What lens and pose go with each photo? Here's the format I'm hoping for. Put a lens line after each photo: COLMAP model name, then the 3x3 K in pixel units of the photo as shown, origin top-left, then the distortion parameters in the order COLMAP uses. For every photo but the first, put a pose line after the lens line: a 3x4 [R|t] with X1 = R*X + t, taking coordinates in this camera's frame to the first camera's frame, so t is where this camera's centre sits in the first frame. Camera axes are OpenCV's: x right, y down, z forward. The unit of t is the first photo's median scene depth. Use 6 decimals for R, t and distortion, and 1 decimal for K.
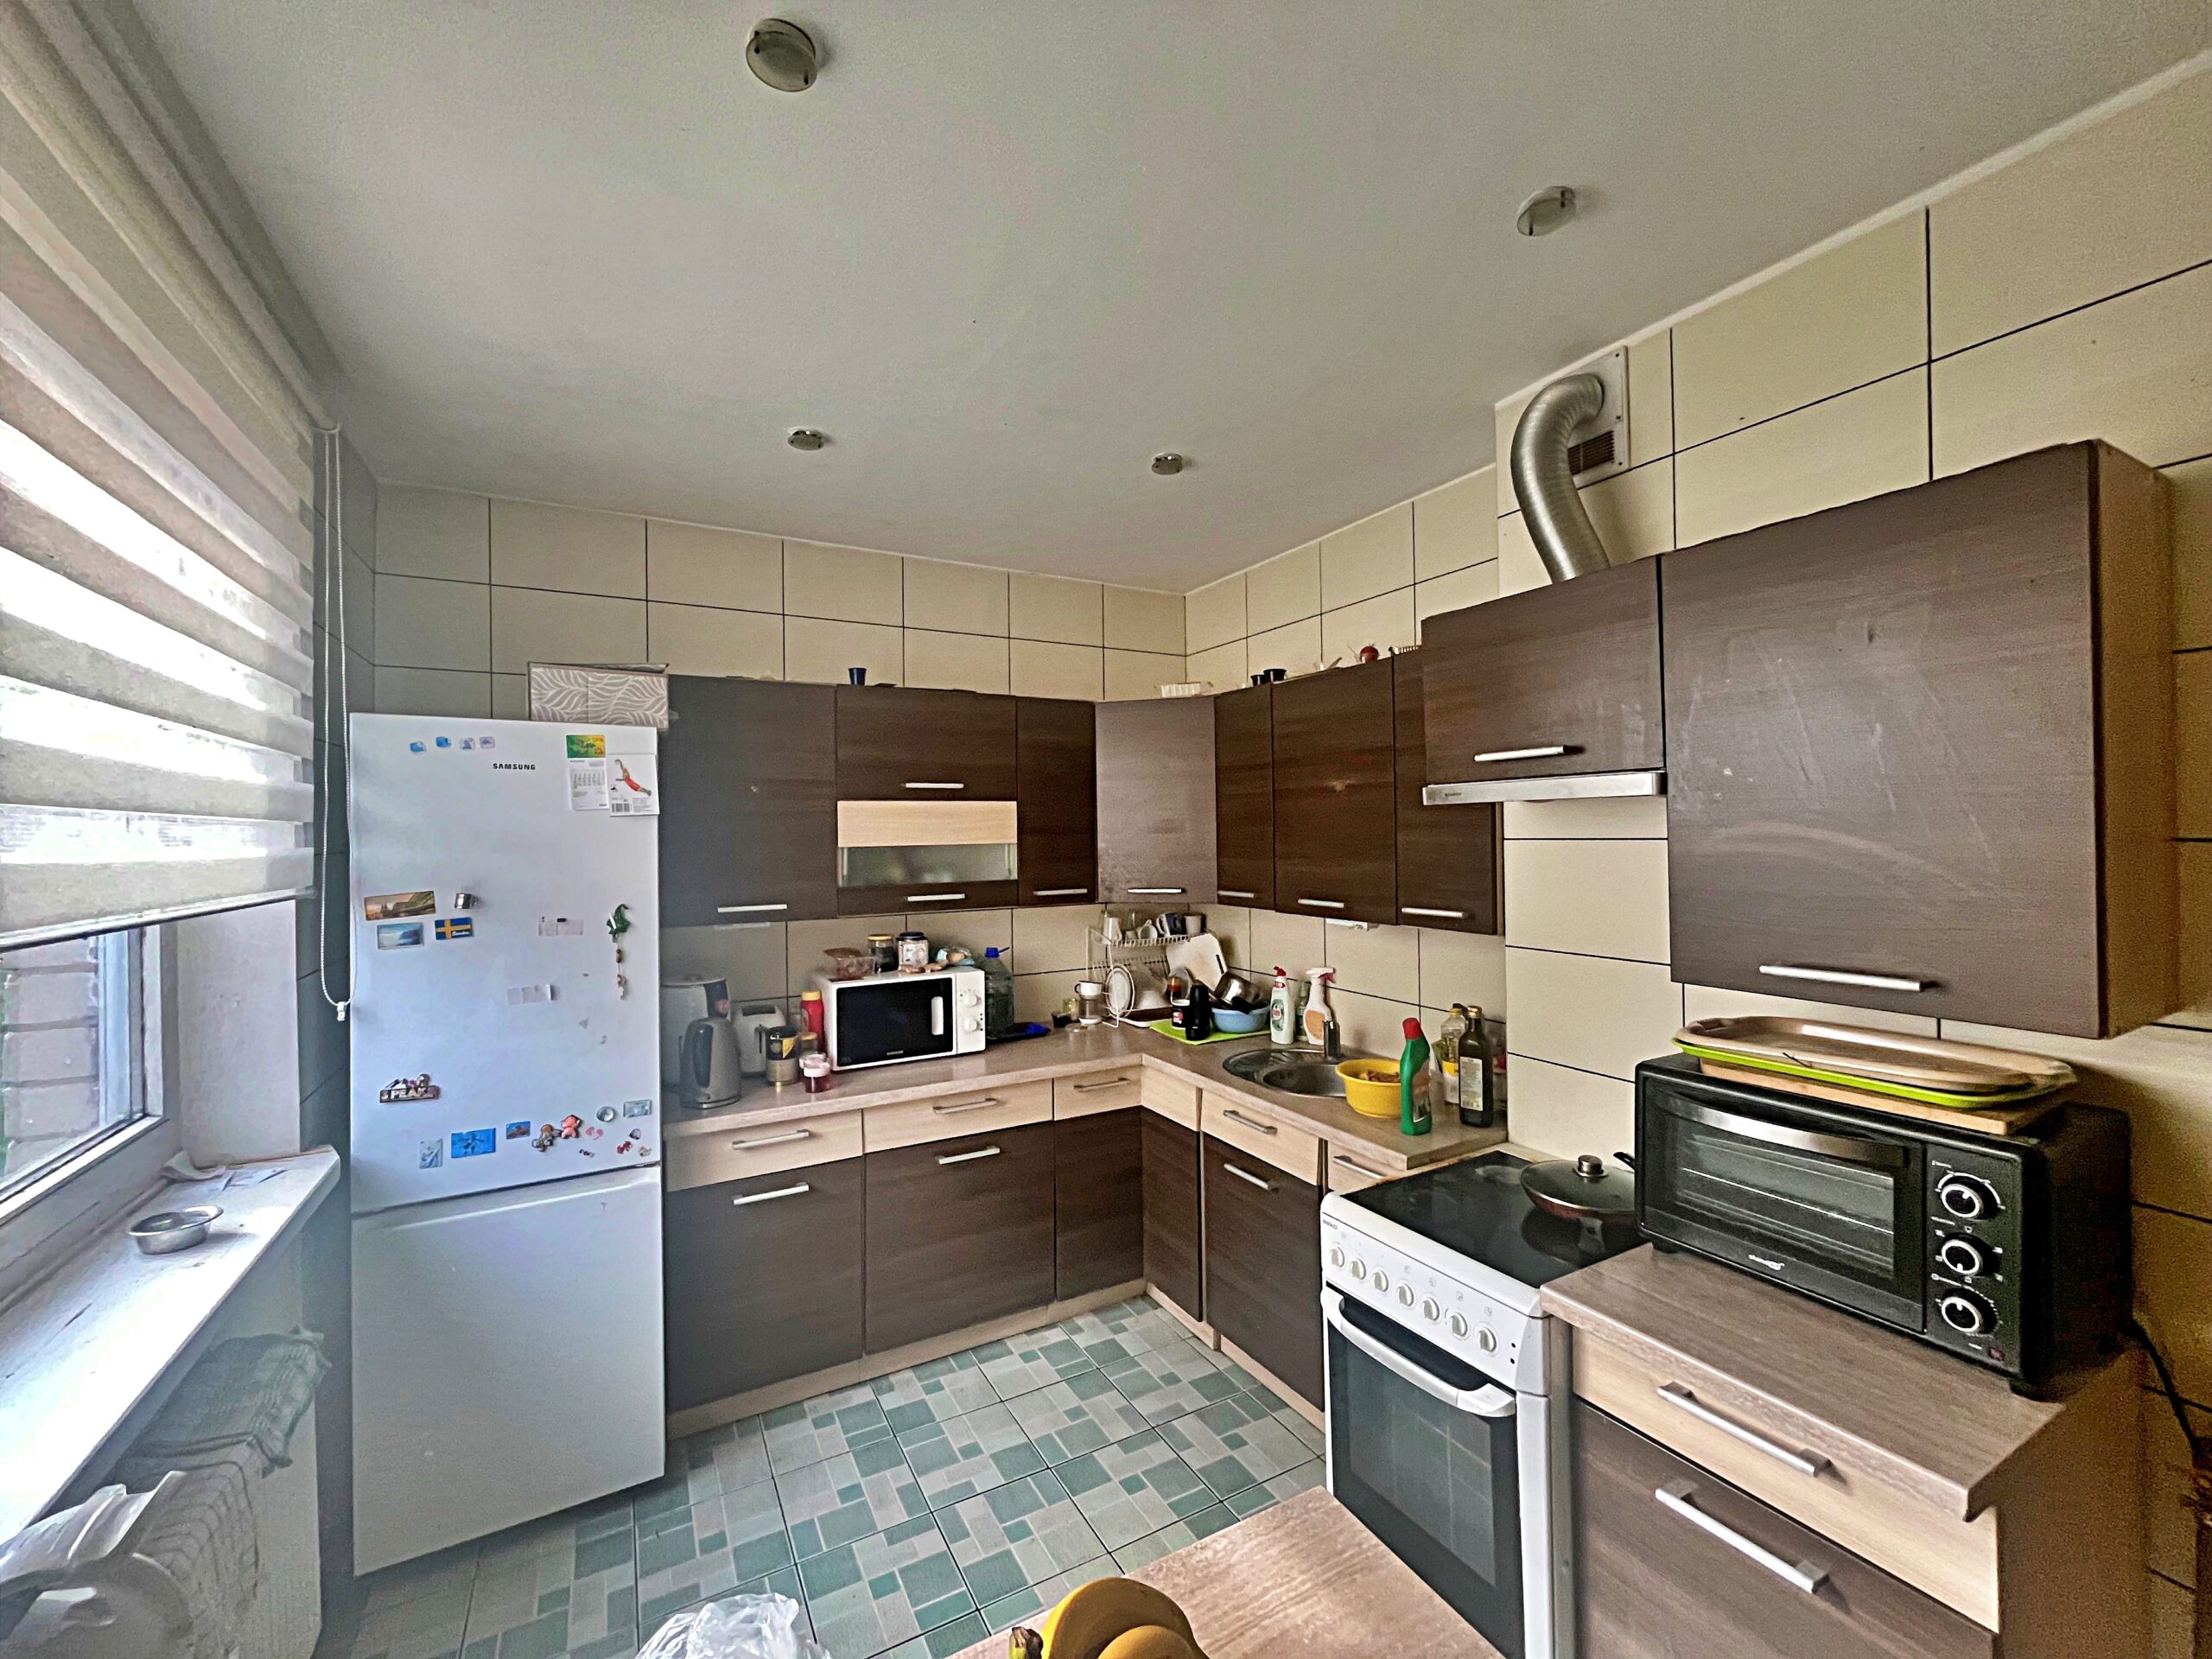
lens RADIAL K [[896.7, 0, 1105.9], [0, 896.7, 828.5], [0, 0, 1]] dist [-0.002516, 0.001546]
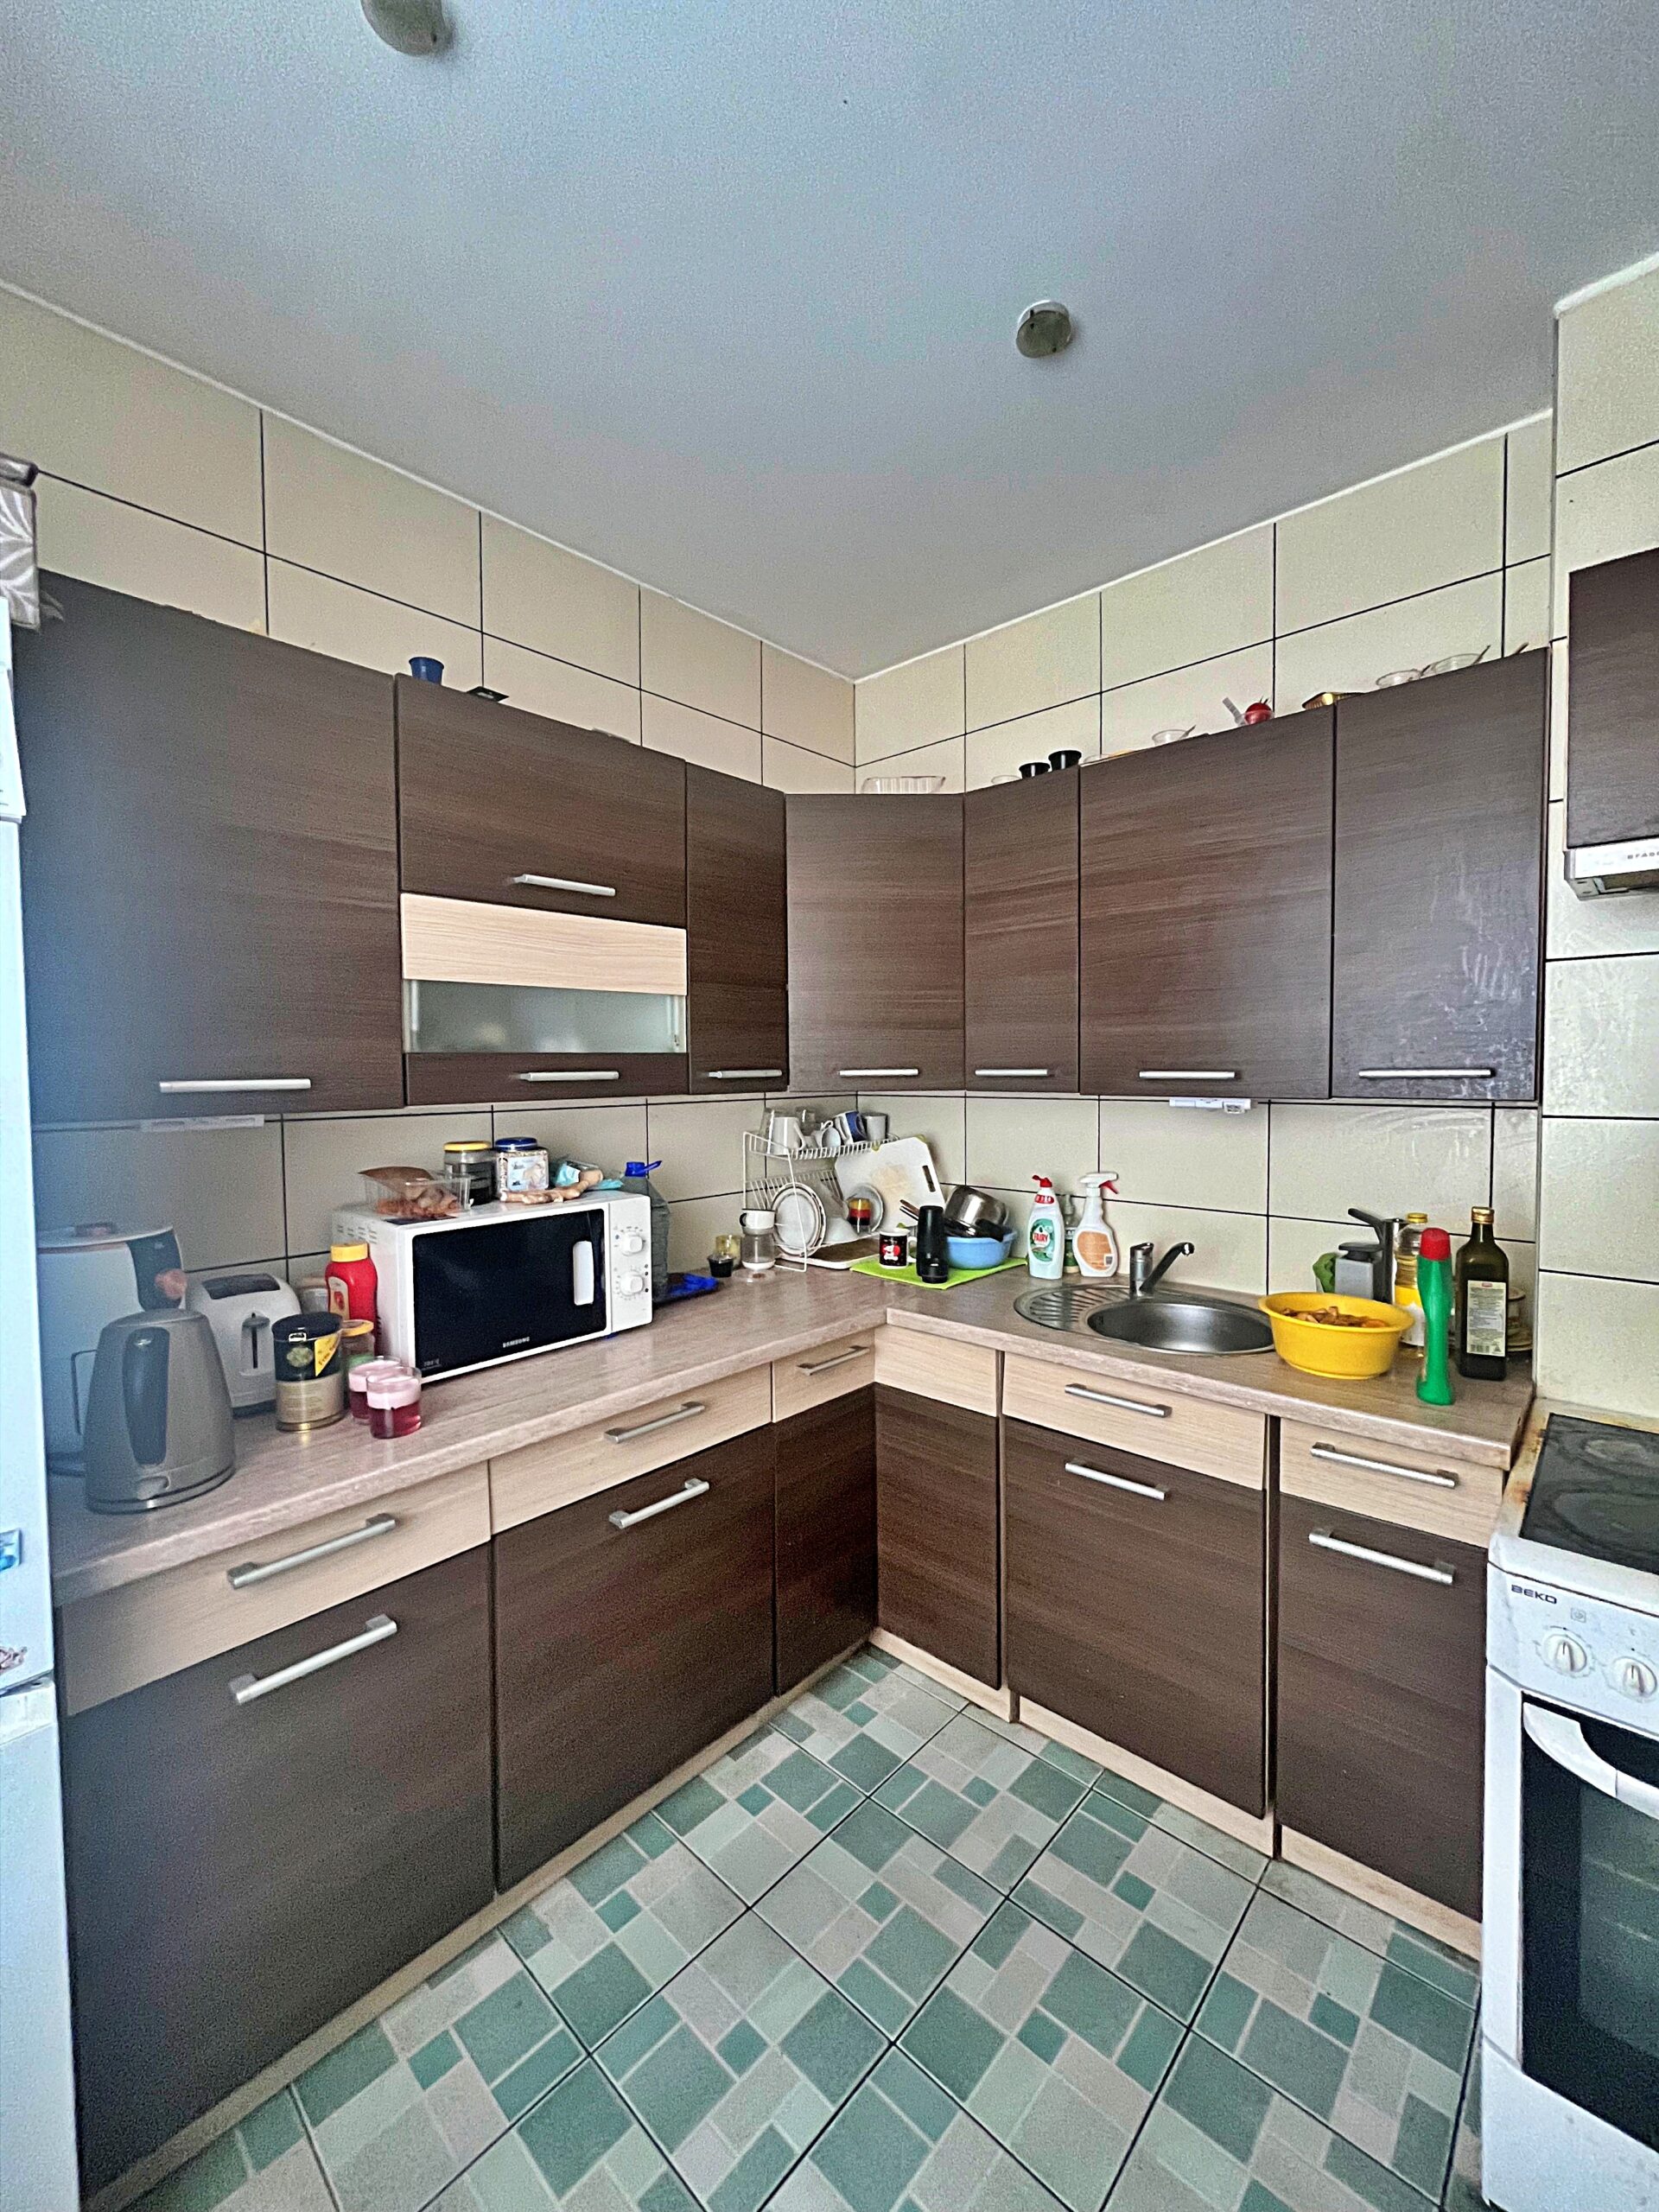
lens RADIAL K [[896.7, 0, 826.5], [0, 896.7, 1101.5], [0, 0, 1]] dist [-0.002516, 0.001546]
pose [[0.950499, -0.009135, 0.310593, -0.216275], [-0.003825, 0.999148, 0.041091, 0.069591], [-0.310703, -0.040245, 0.949655, 0.386083]]
